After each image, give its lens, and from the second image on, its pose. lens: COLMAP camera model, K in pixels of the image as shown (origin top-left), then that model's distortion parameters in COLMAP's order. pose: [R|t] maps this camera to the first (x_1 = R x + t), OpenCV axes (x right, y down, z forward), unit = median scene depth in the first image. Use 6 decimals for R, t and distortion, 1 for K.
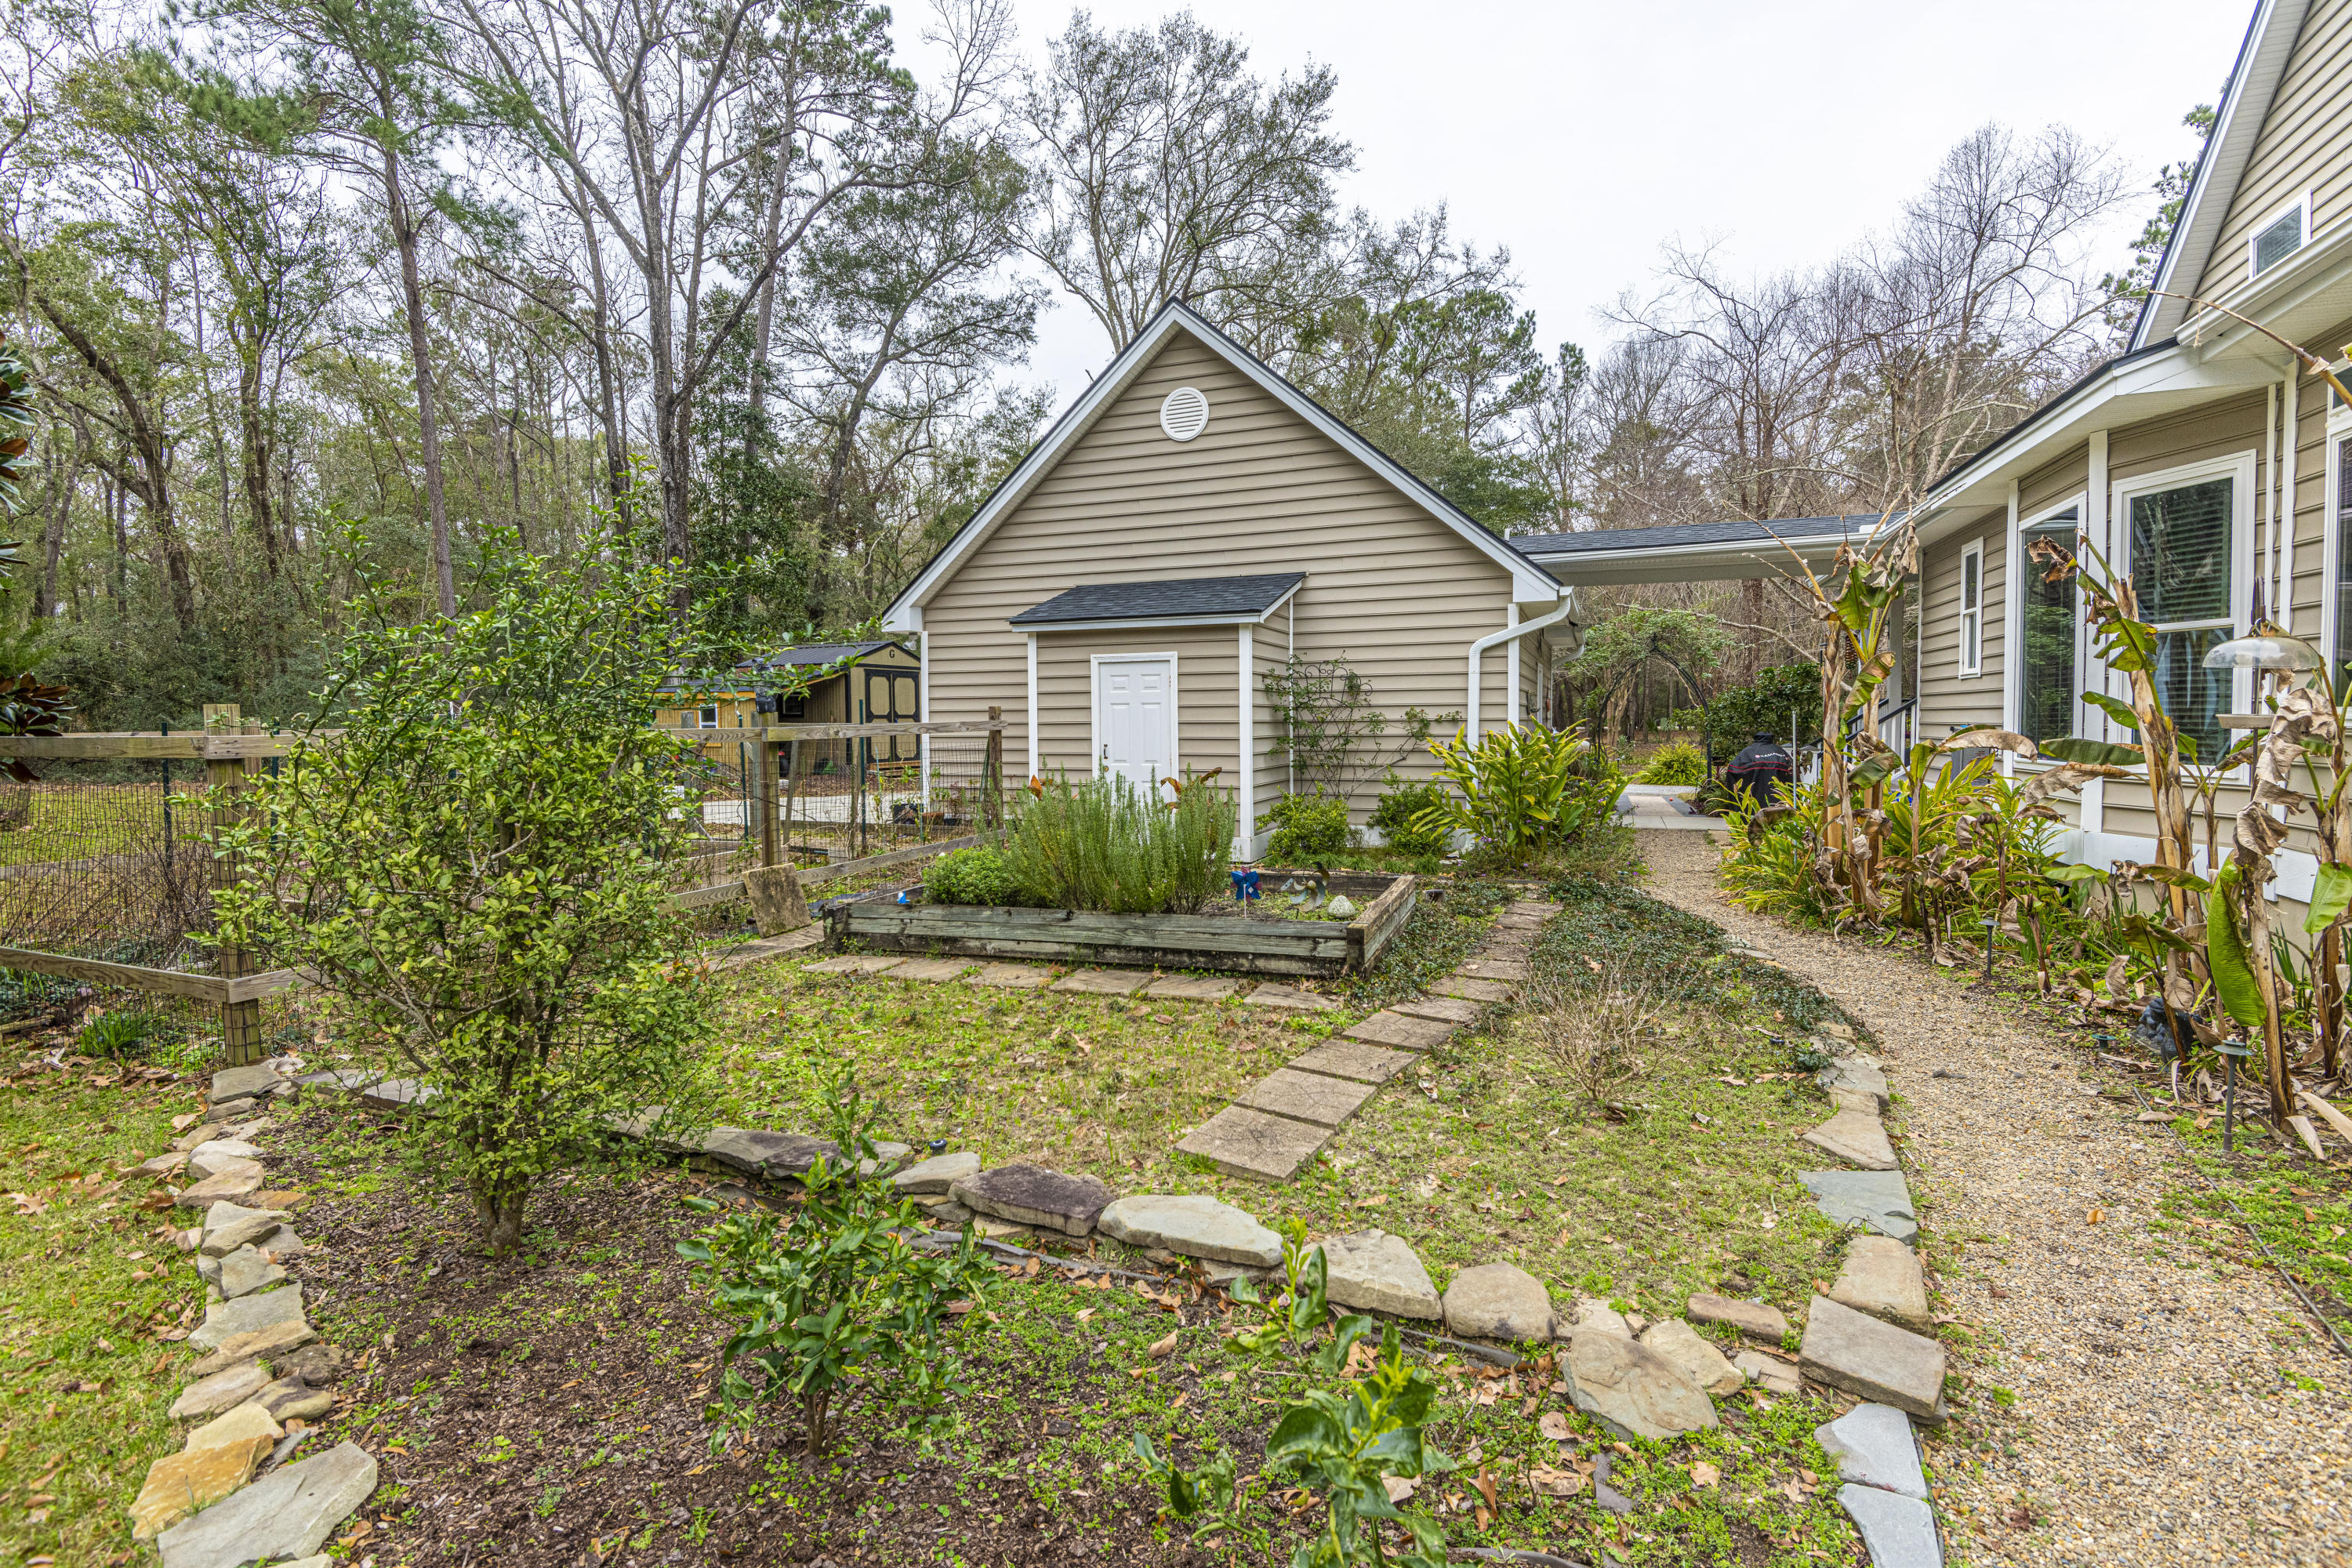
lens RADIAL K [[1065.7, 0, 1188.4], [0, 1065.7, 766.6], [0, 0, 1]] dist [0.019926, -0.017766]
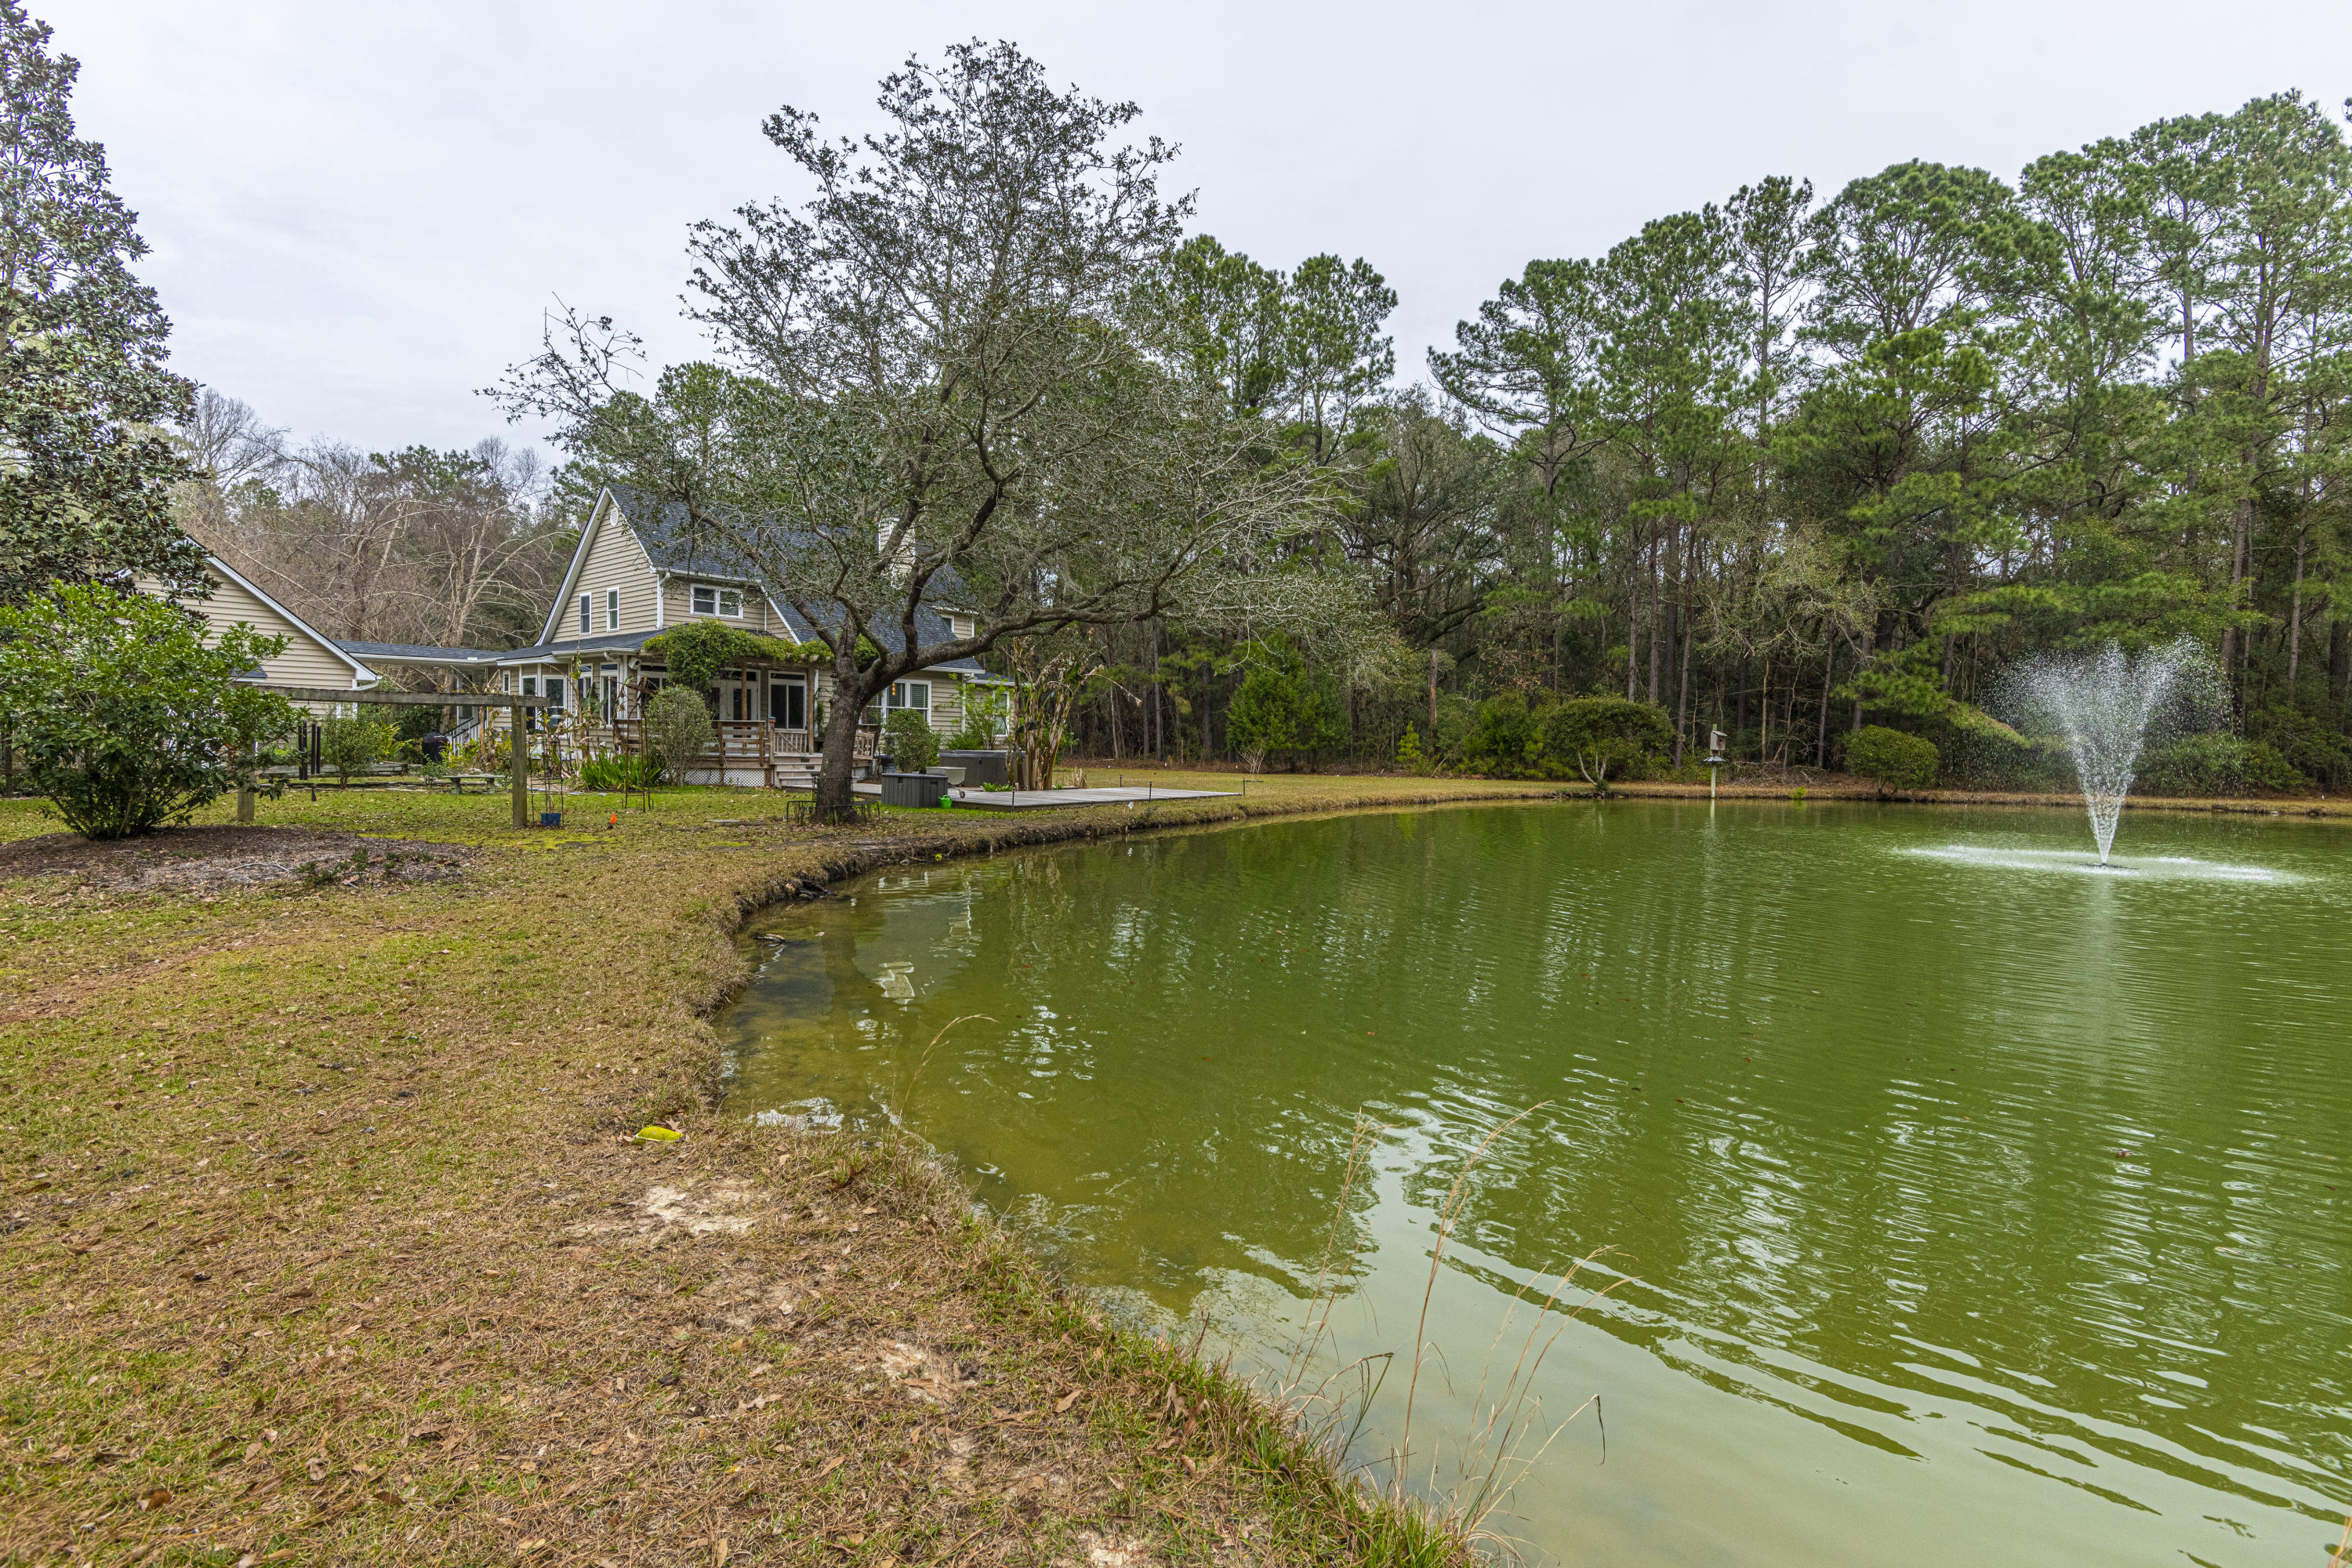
lens RADIAL K [[1065.7, 0, 1199.6], [0, 1065.7, 772.7], [0, 0, 1]] dist [0.019926, -0.017766]
pose [[0.327450, -0.015233, 0.944746, -1.534193], [0.018868, 0.999776, 0.009581, 0.099087], [-0.944680, 0.014689, 0.327664, -1.896265]]
